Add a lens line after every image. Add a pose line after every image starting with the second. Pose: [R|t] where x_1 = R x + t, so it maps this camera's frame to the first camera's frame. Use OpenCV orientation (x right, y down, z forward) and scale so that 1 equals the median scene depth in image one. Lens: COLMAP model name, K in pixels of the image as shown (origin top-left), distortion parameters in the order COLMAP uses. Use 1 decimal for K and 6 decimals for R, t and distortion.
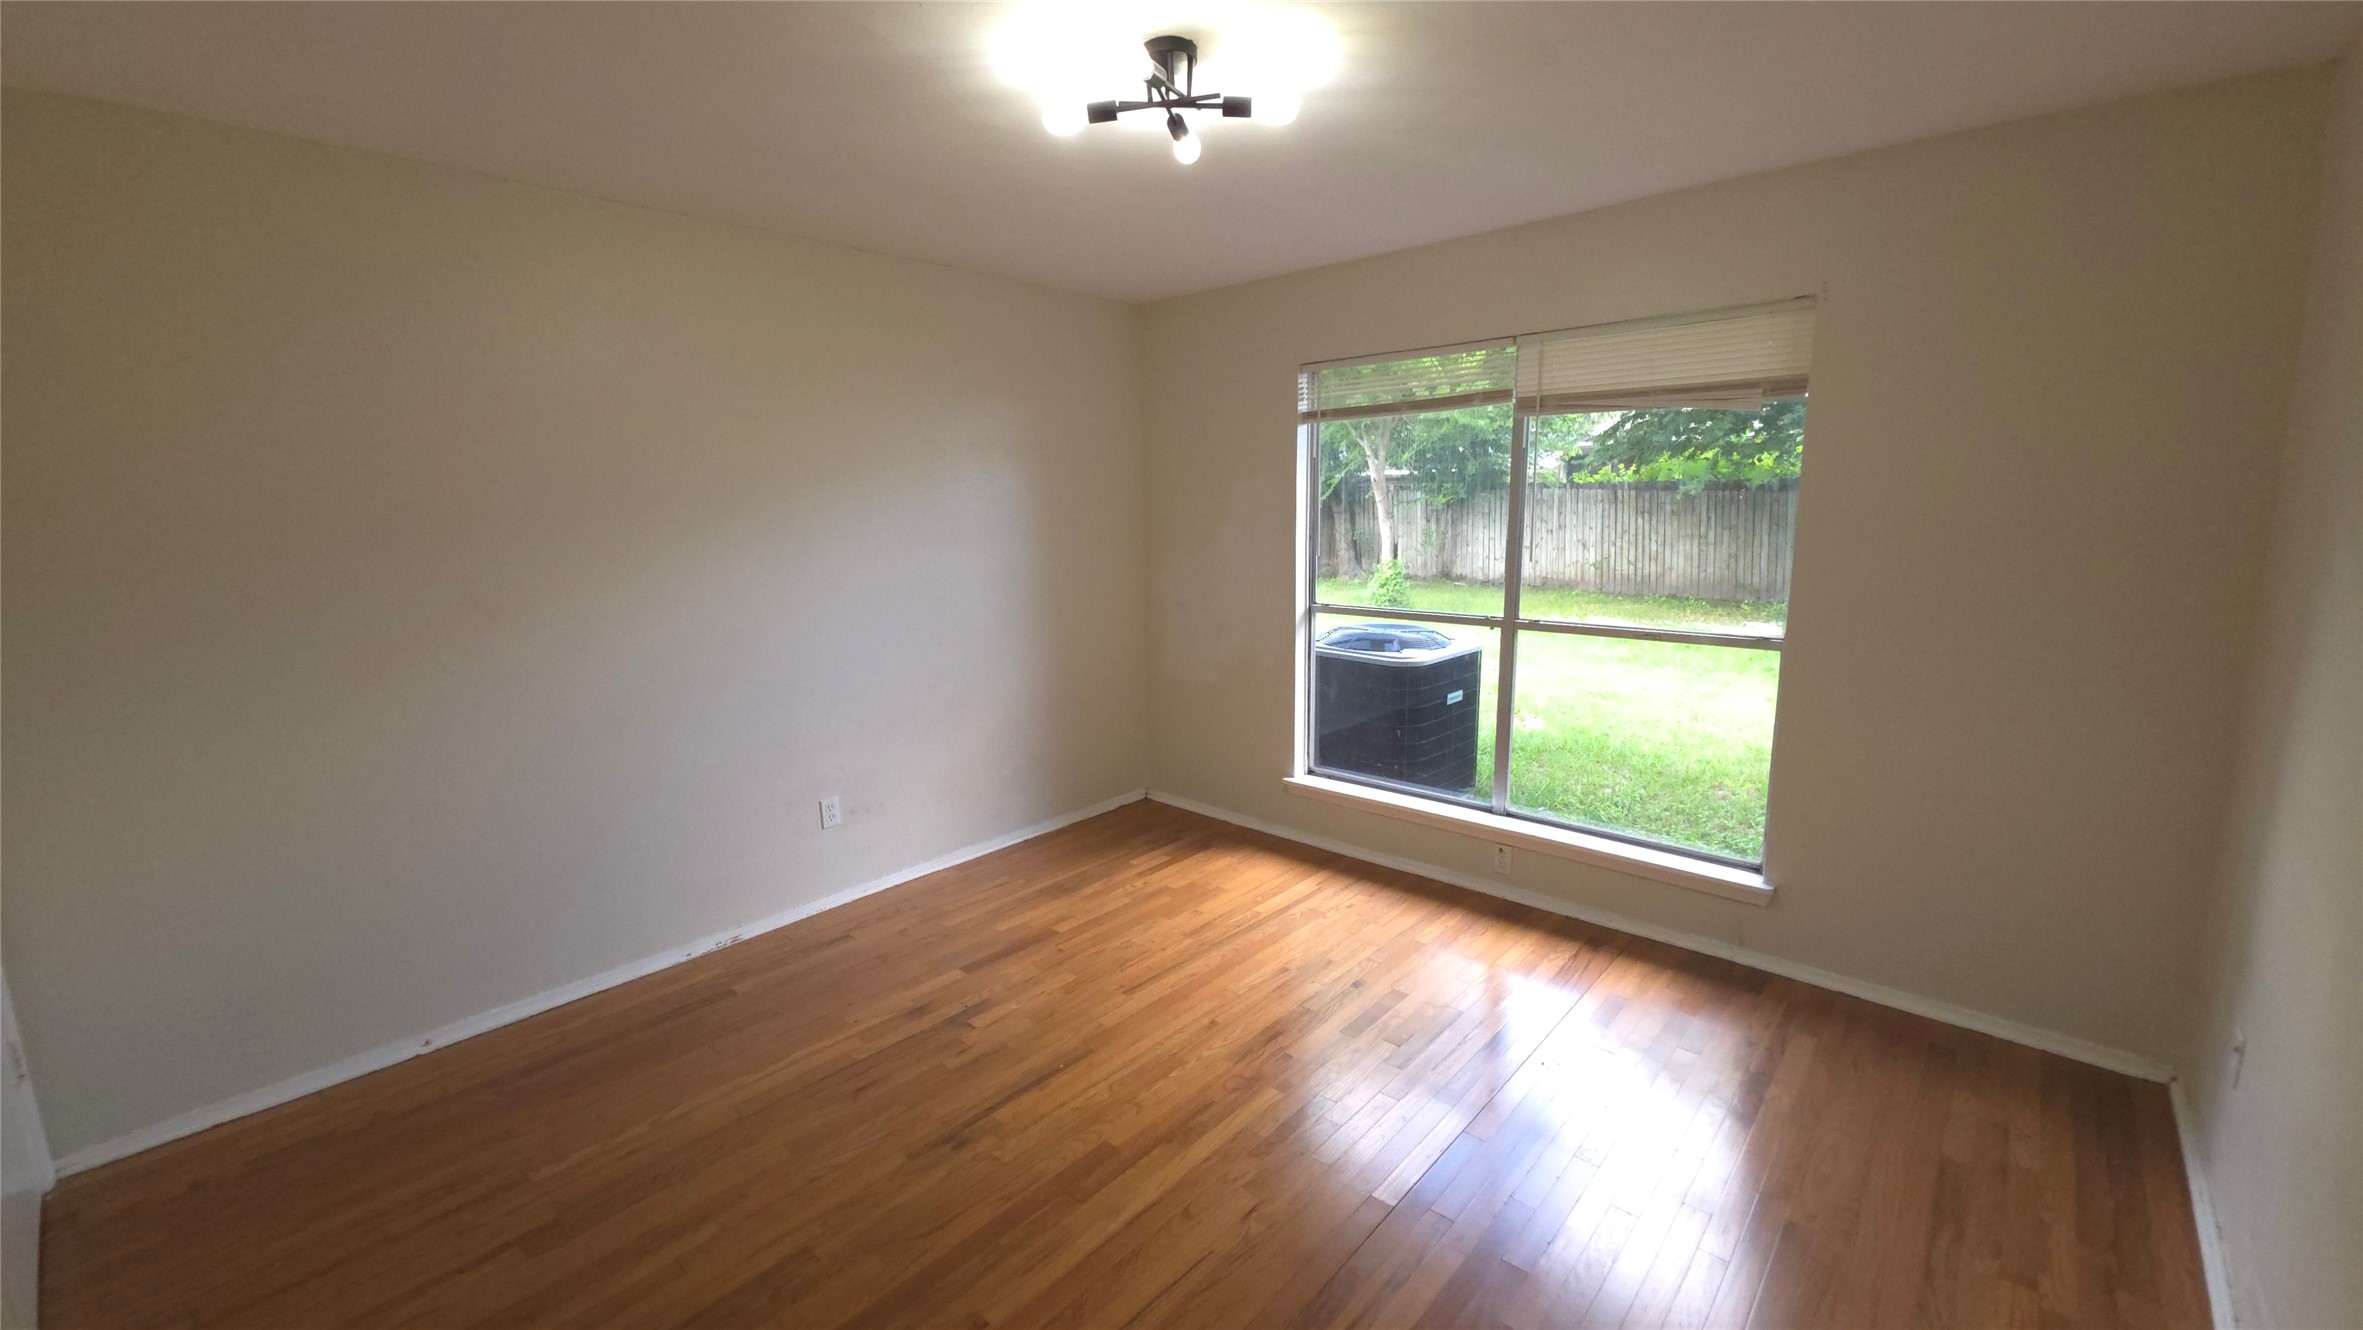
lens RADIAL K [[900.1, 0, 1176.0], [0, 900.1, 653.7], [0, 0, 1]] dist [0.016242, -0.005408]
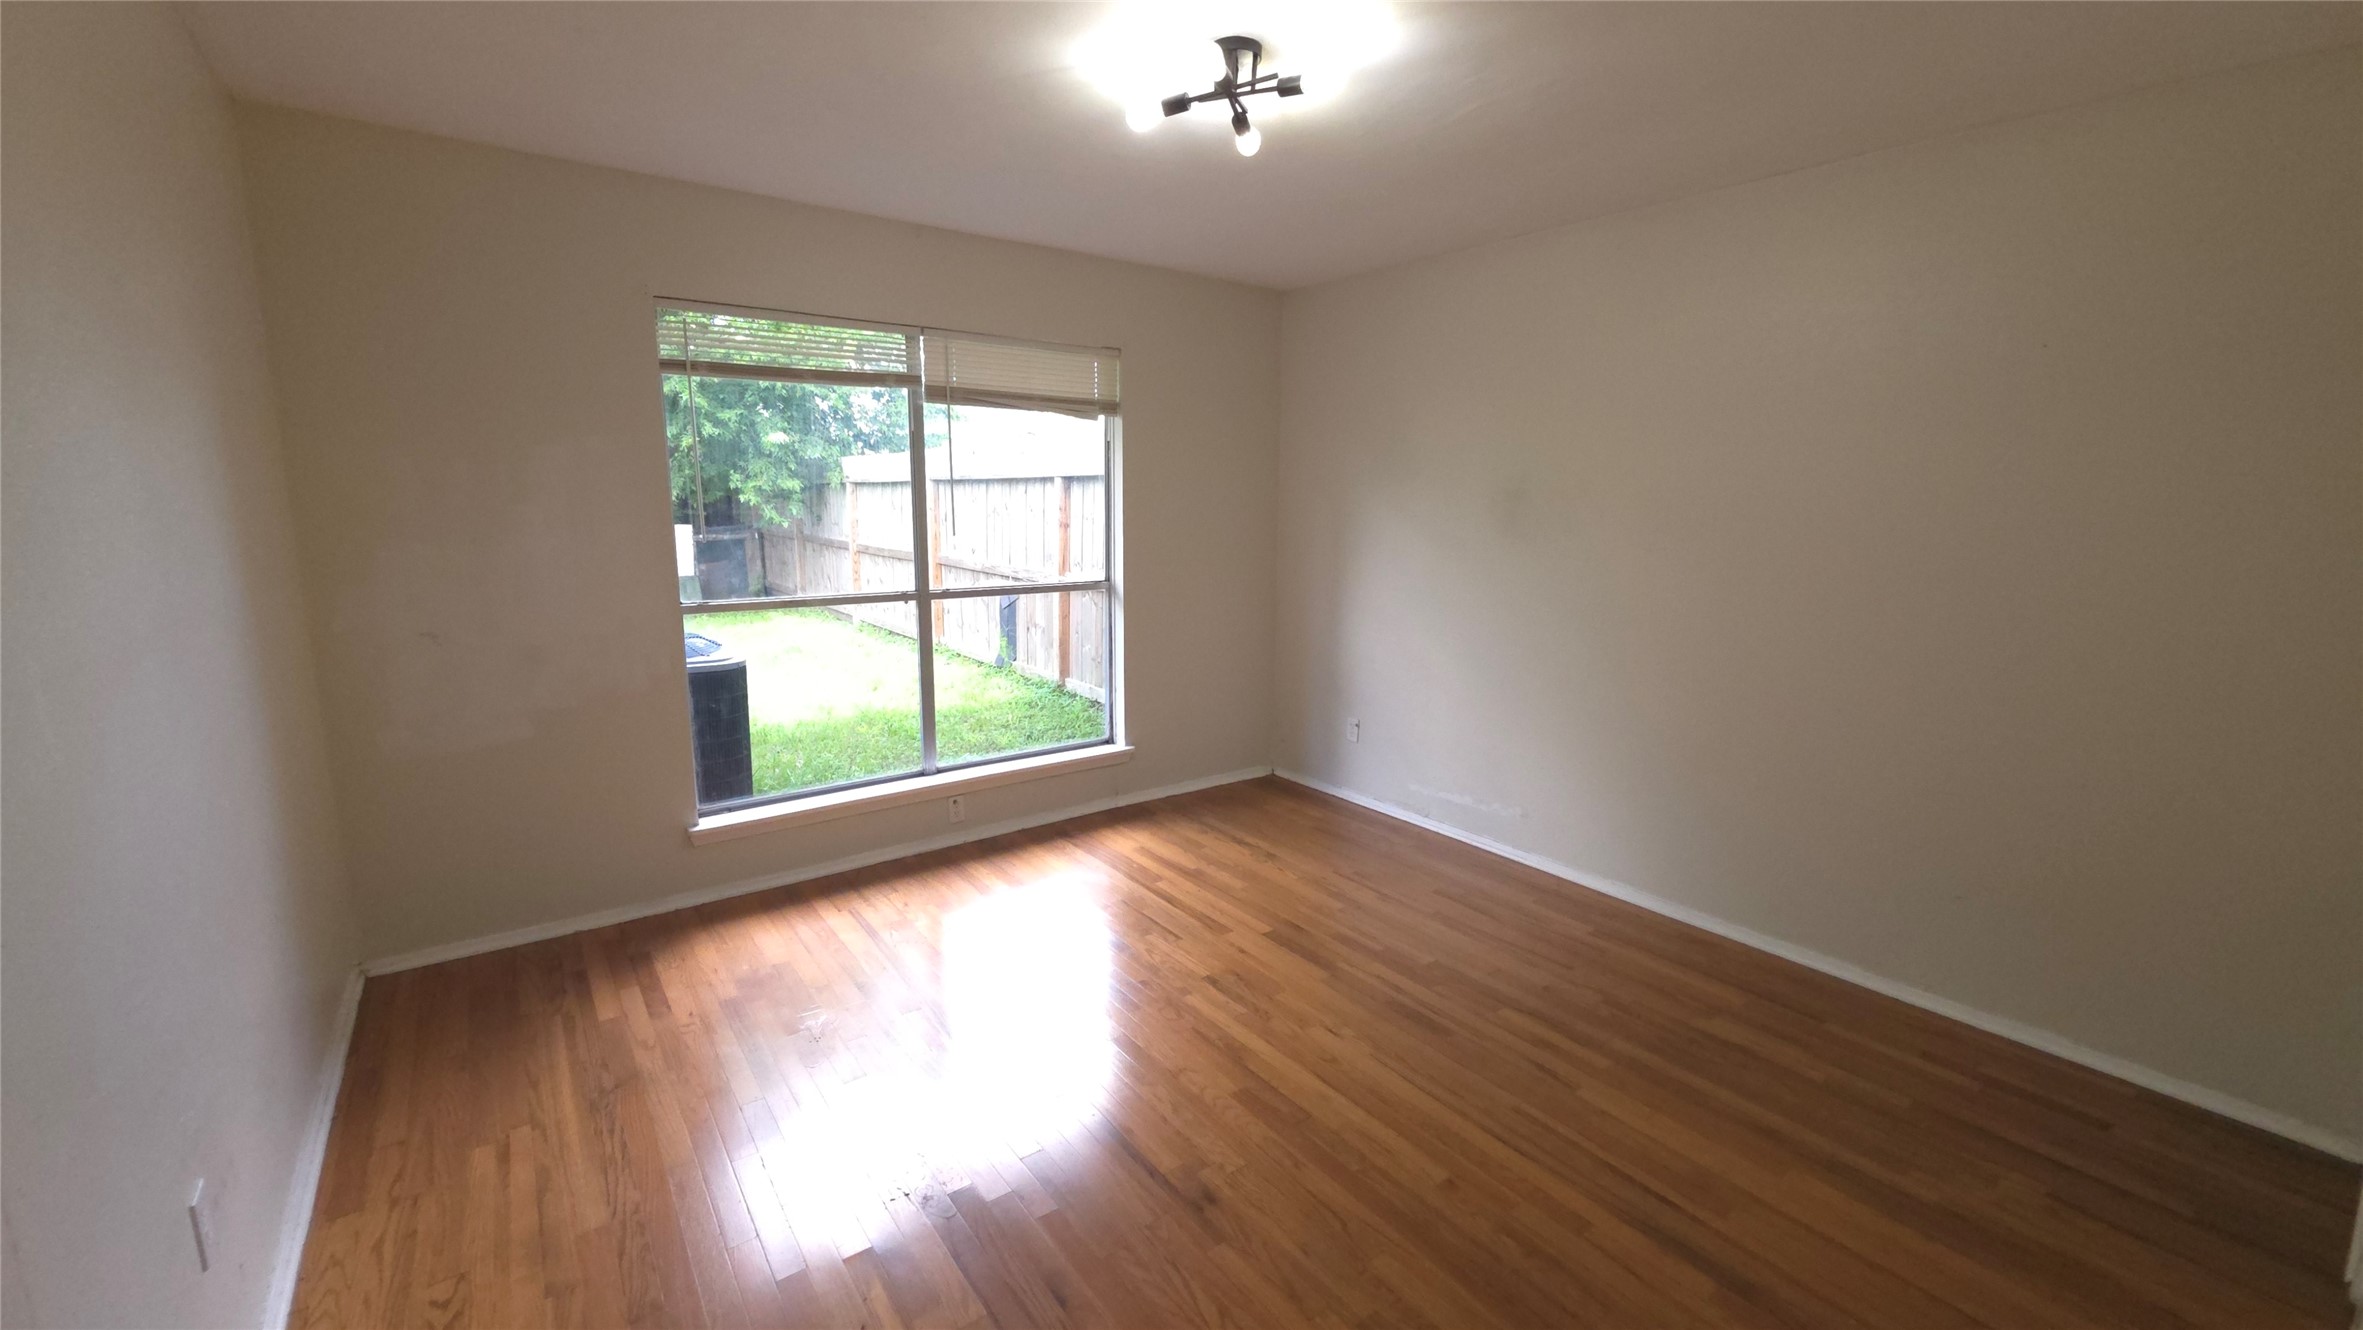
lens RADIAL K [[900.1, 0, 1176.0], [0, 900.1, 653.7], [0, 0, 1]] dist [0.016242, -0.005408]
pose [[0.232417, -0.151519, 0.960742, -0.642562], [0.153397, 0.981139, 0.117627, -0.048429], [-0.960443, 0.120037, 0.251276, 0.482488]]
